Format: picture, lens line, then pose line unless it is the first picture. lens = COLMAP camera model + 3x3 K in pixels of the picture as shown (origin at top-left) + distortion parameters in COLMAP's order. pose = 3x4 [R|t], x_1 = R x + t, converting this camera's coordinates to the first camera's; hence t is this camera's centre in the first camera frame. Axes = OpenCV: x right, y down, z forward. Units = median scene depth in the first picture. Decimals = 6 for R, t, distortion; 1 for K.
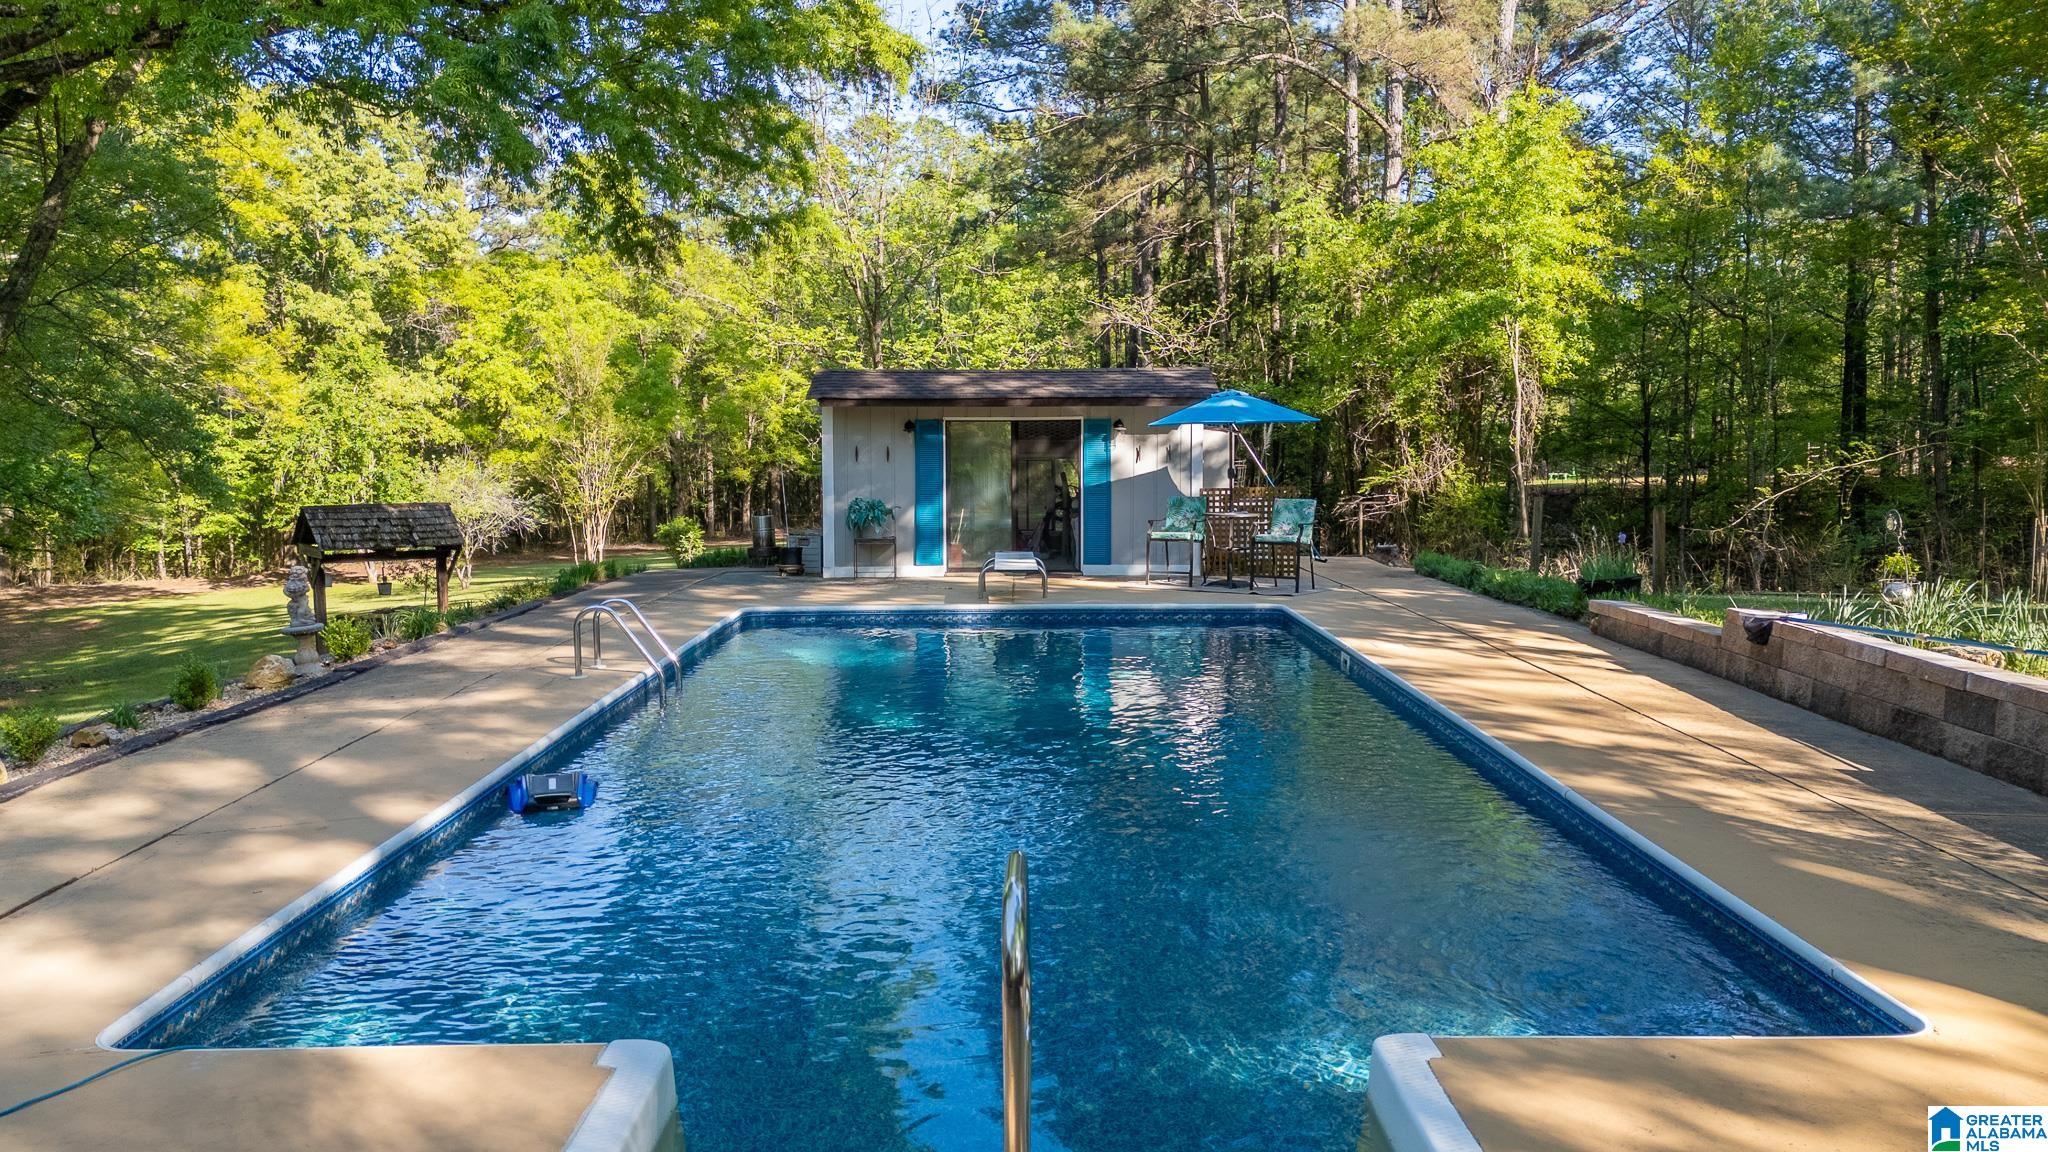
lens RADIAL K [[1528.4, 0, 1017.6], [0, 1528.4, 574.7], [0, 0, 1]] dist [0.098427, -0.091750]
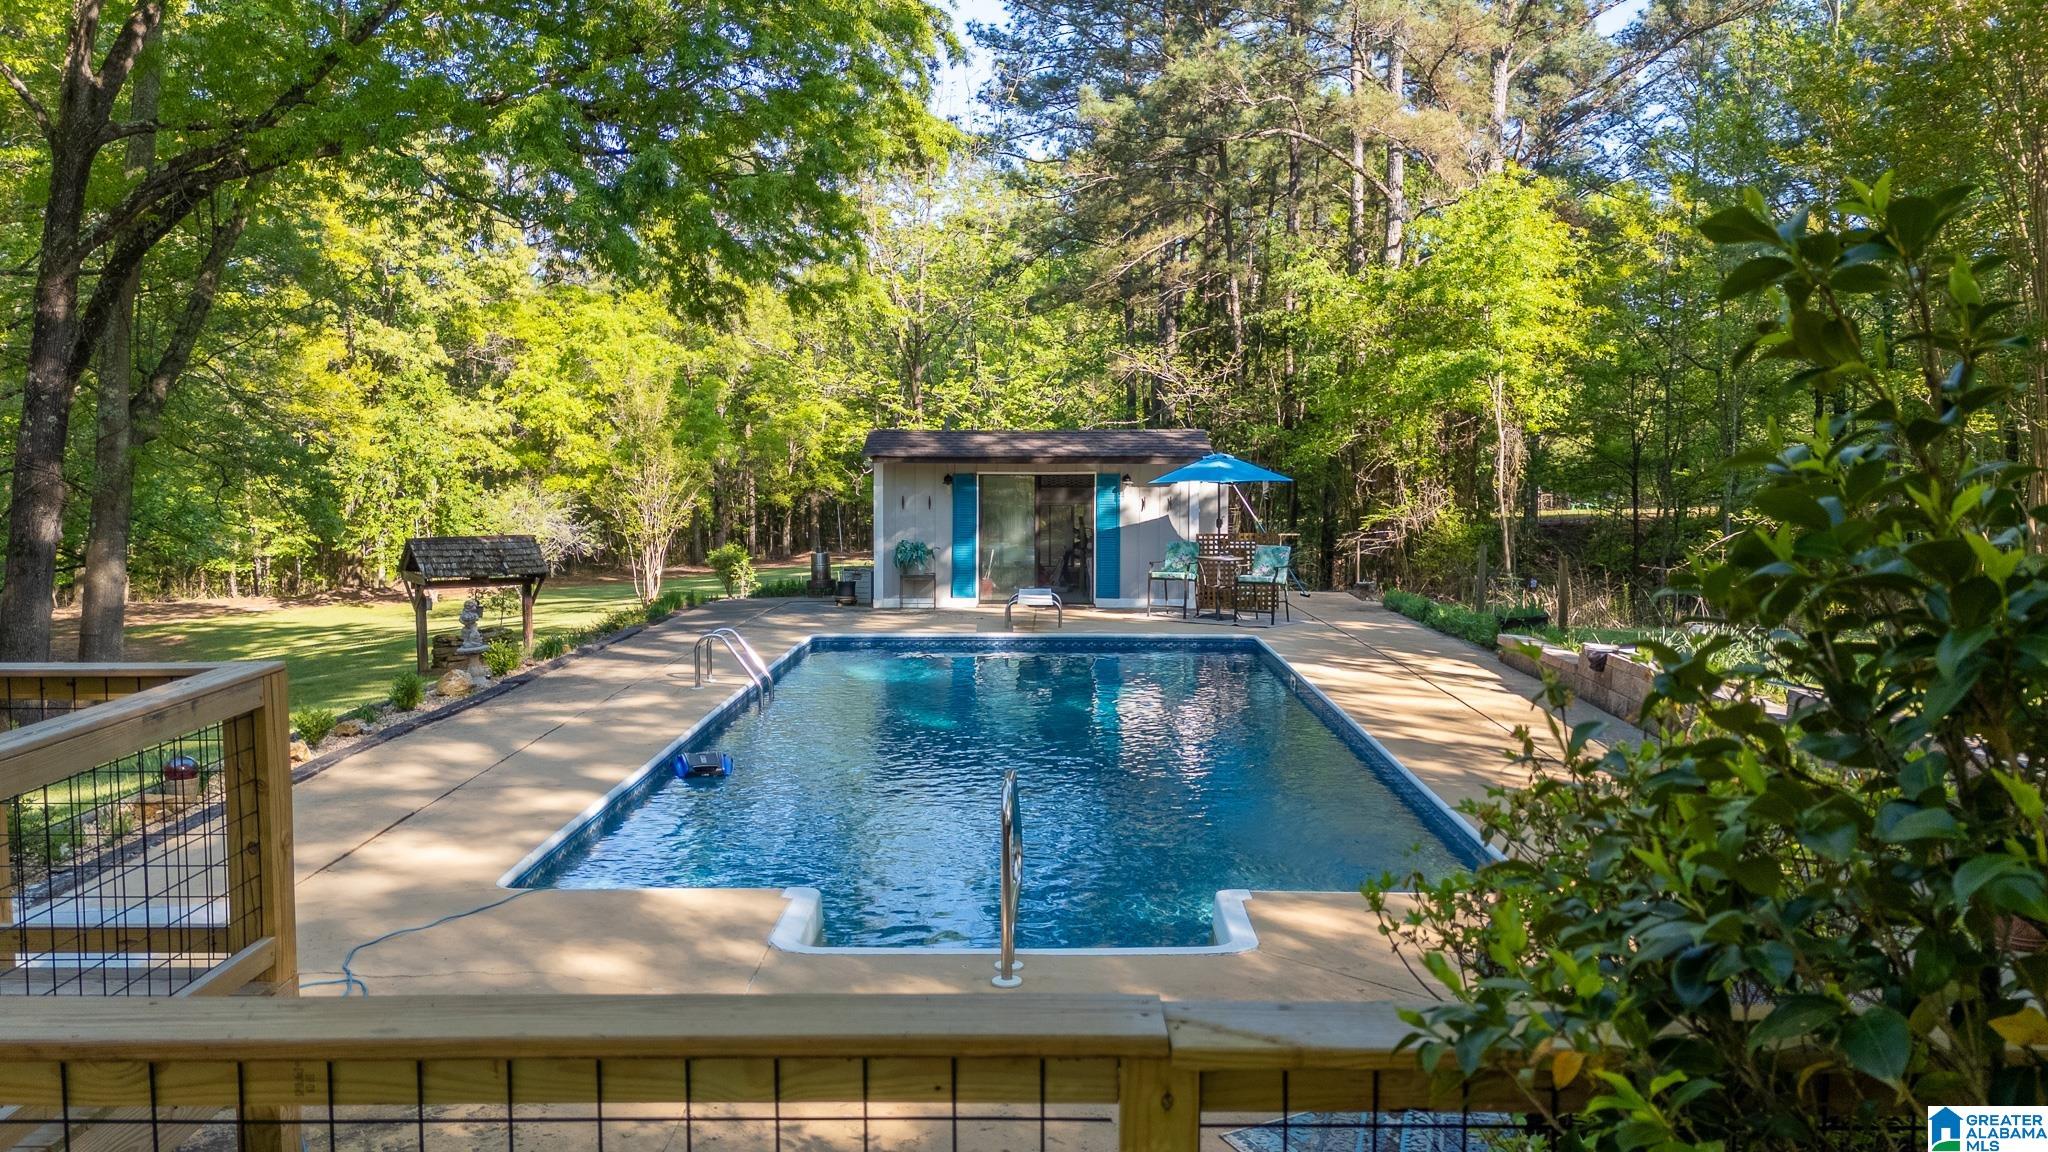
lens RADIAL K [[1554.9, 0, 1018.1], [0, 1554.9, 578.7], [0, 0, 1]] dist [0.105898, -0.102733]
pose [[0.999734, 0.007261, -0.021881, 0.005725], [-0.007496, 0.999915, -0.010679, -0.005053], [0.021802, 0.010841, 0.999704, -0.114269]]
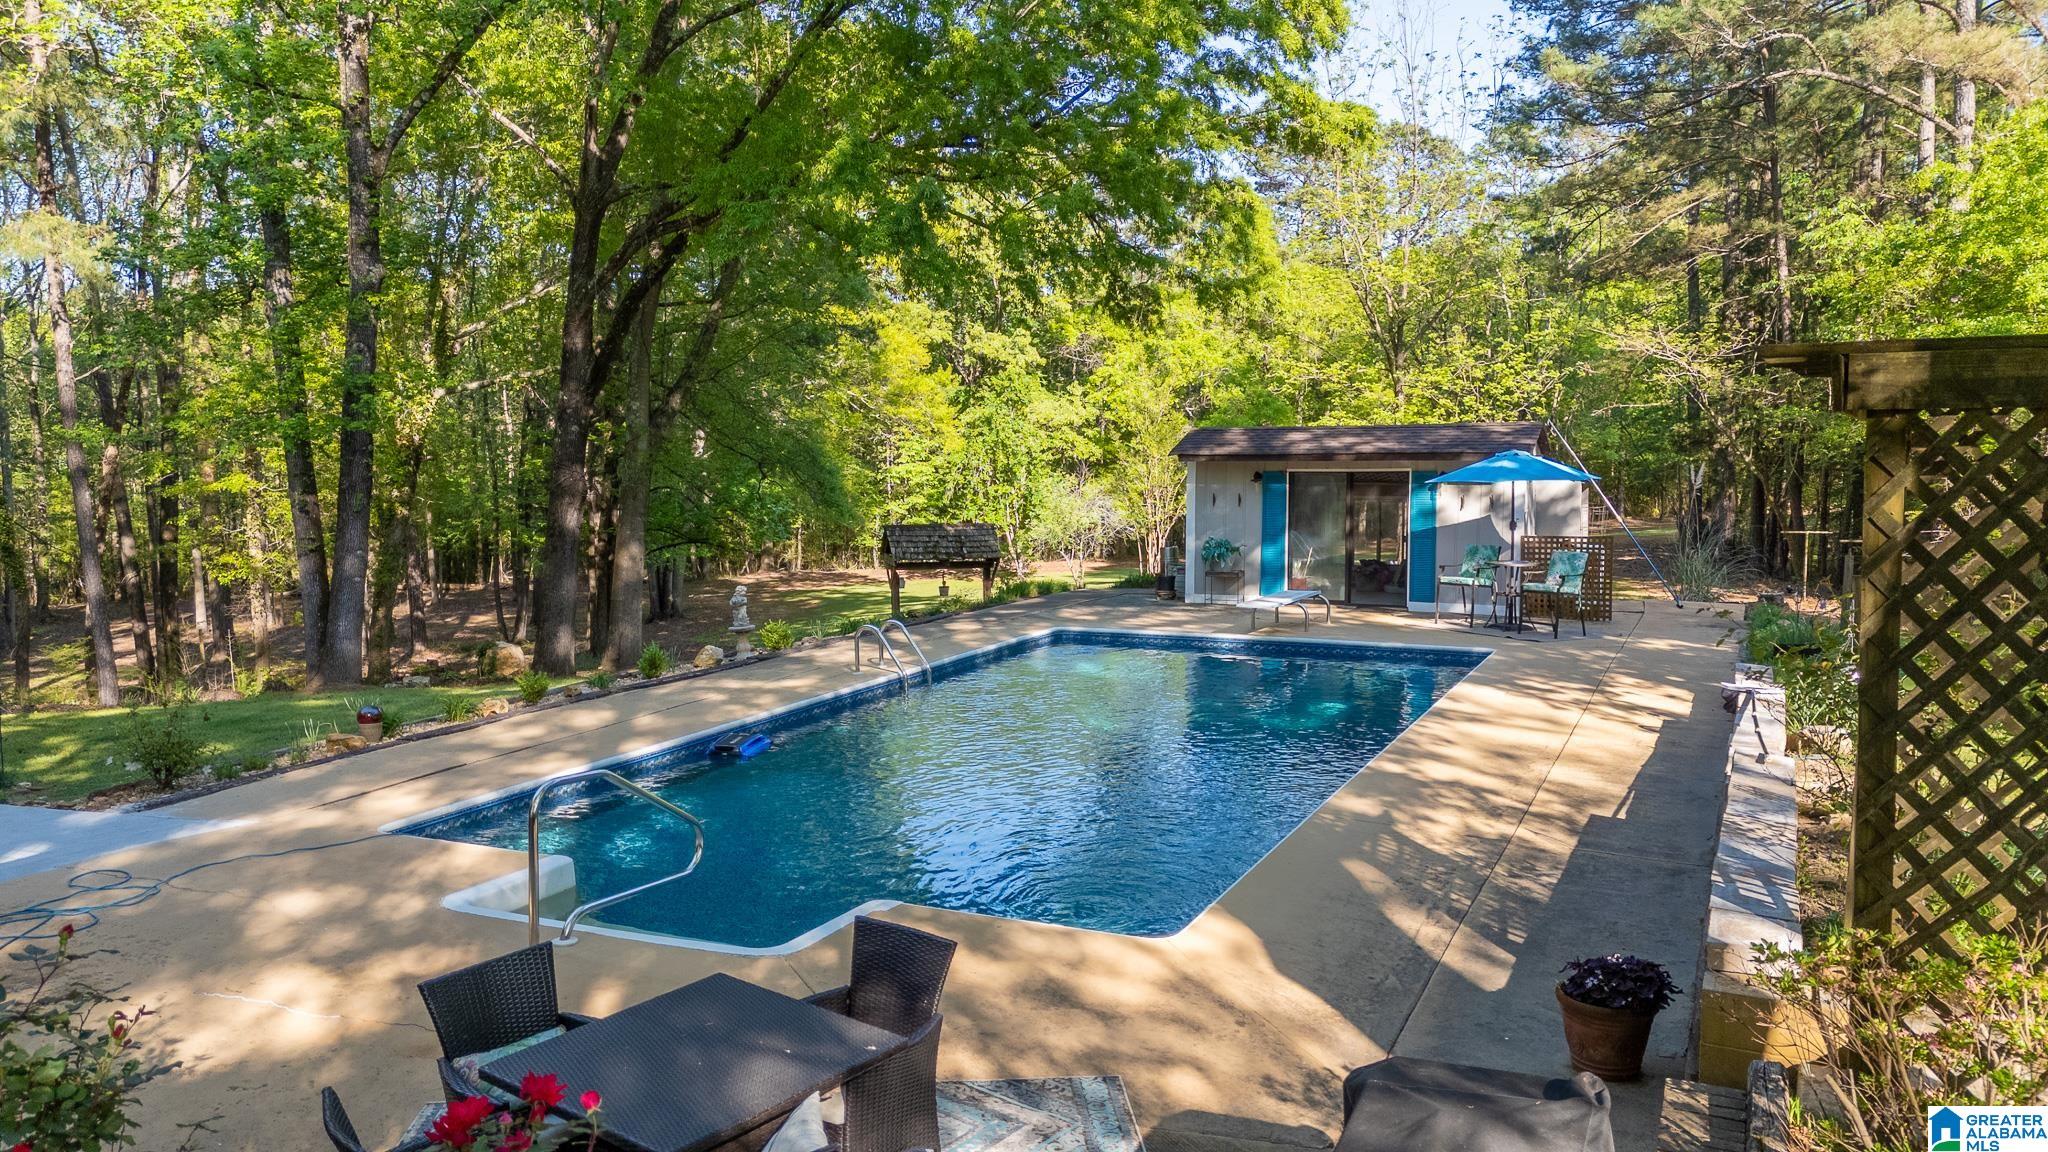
lens RADIAL K [[1528.4, 0, 1017.6], [0, 1528.4, 574.7], [0, 0, 1]] dist [0.098427, -0.091750]
pose [[0.899444, 0.036162, -0.435538, 0.166983], [-0.035827, 0.999318, 0.008986, -0.015783], [0.435565, 0.007522, 0.900126, -0.081758]]
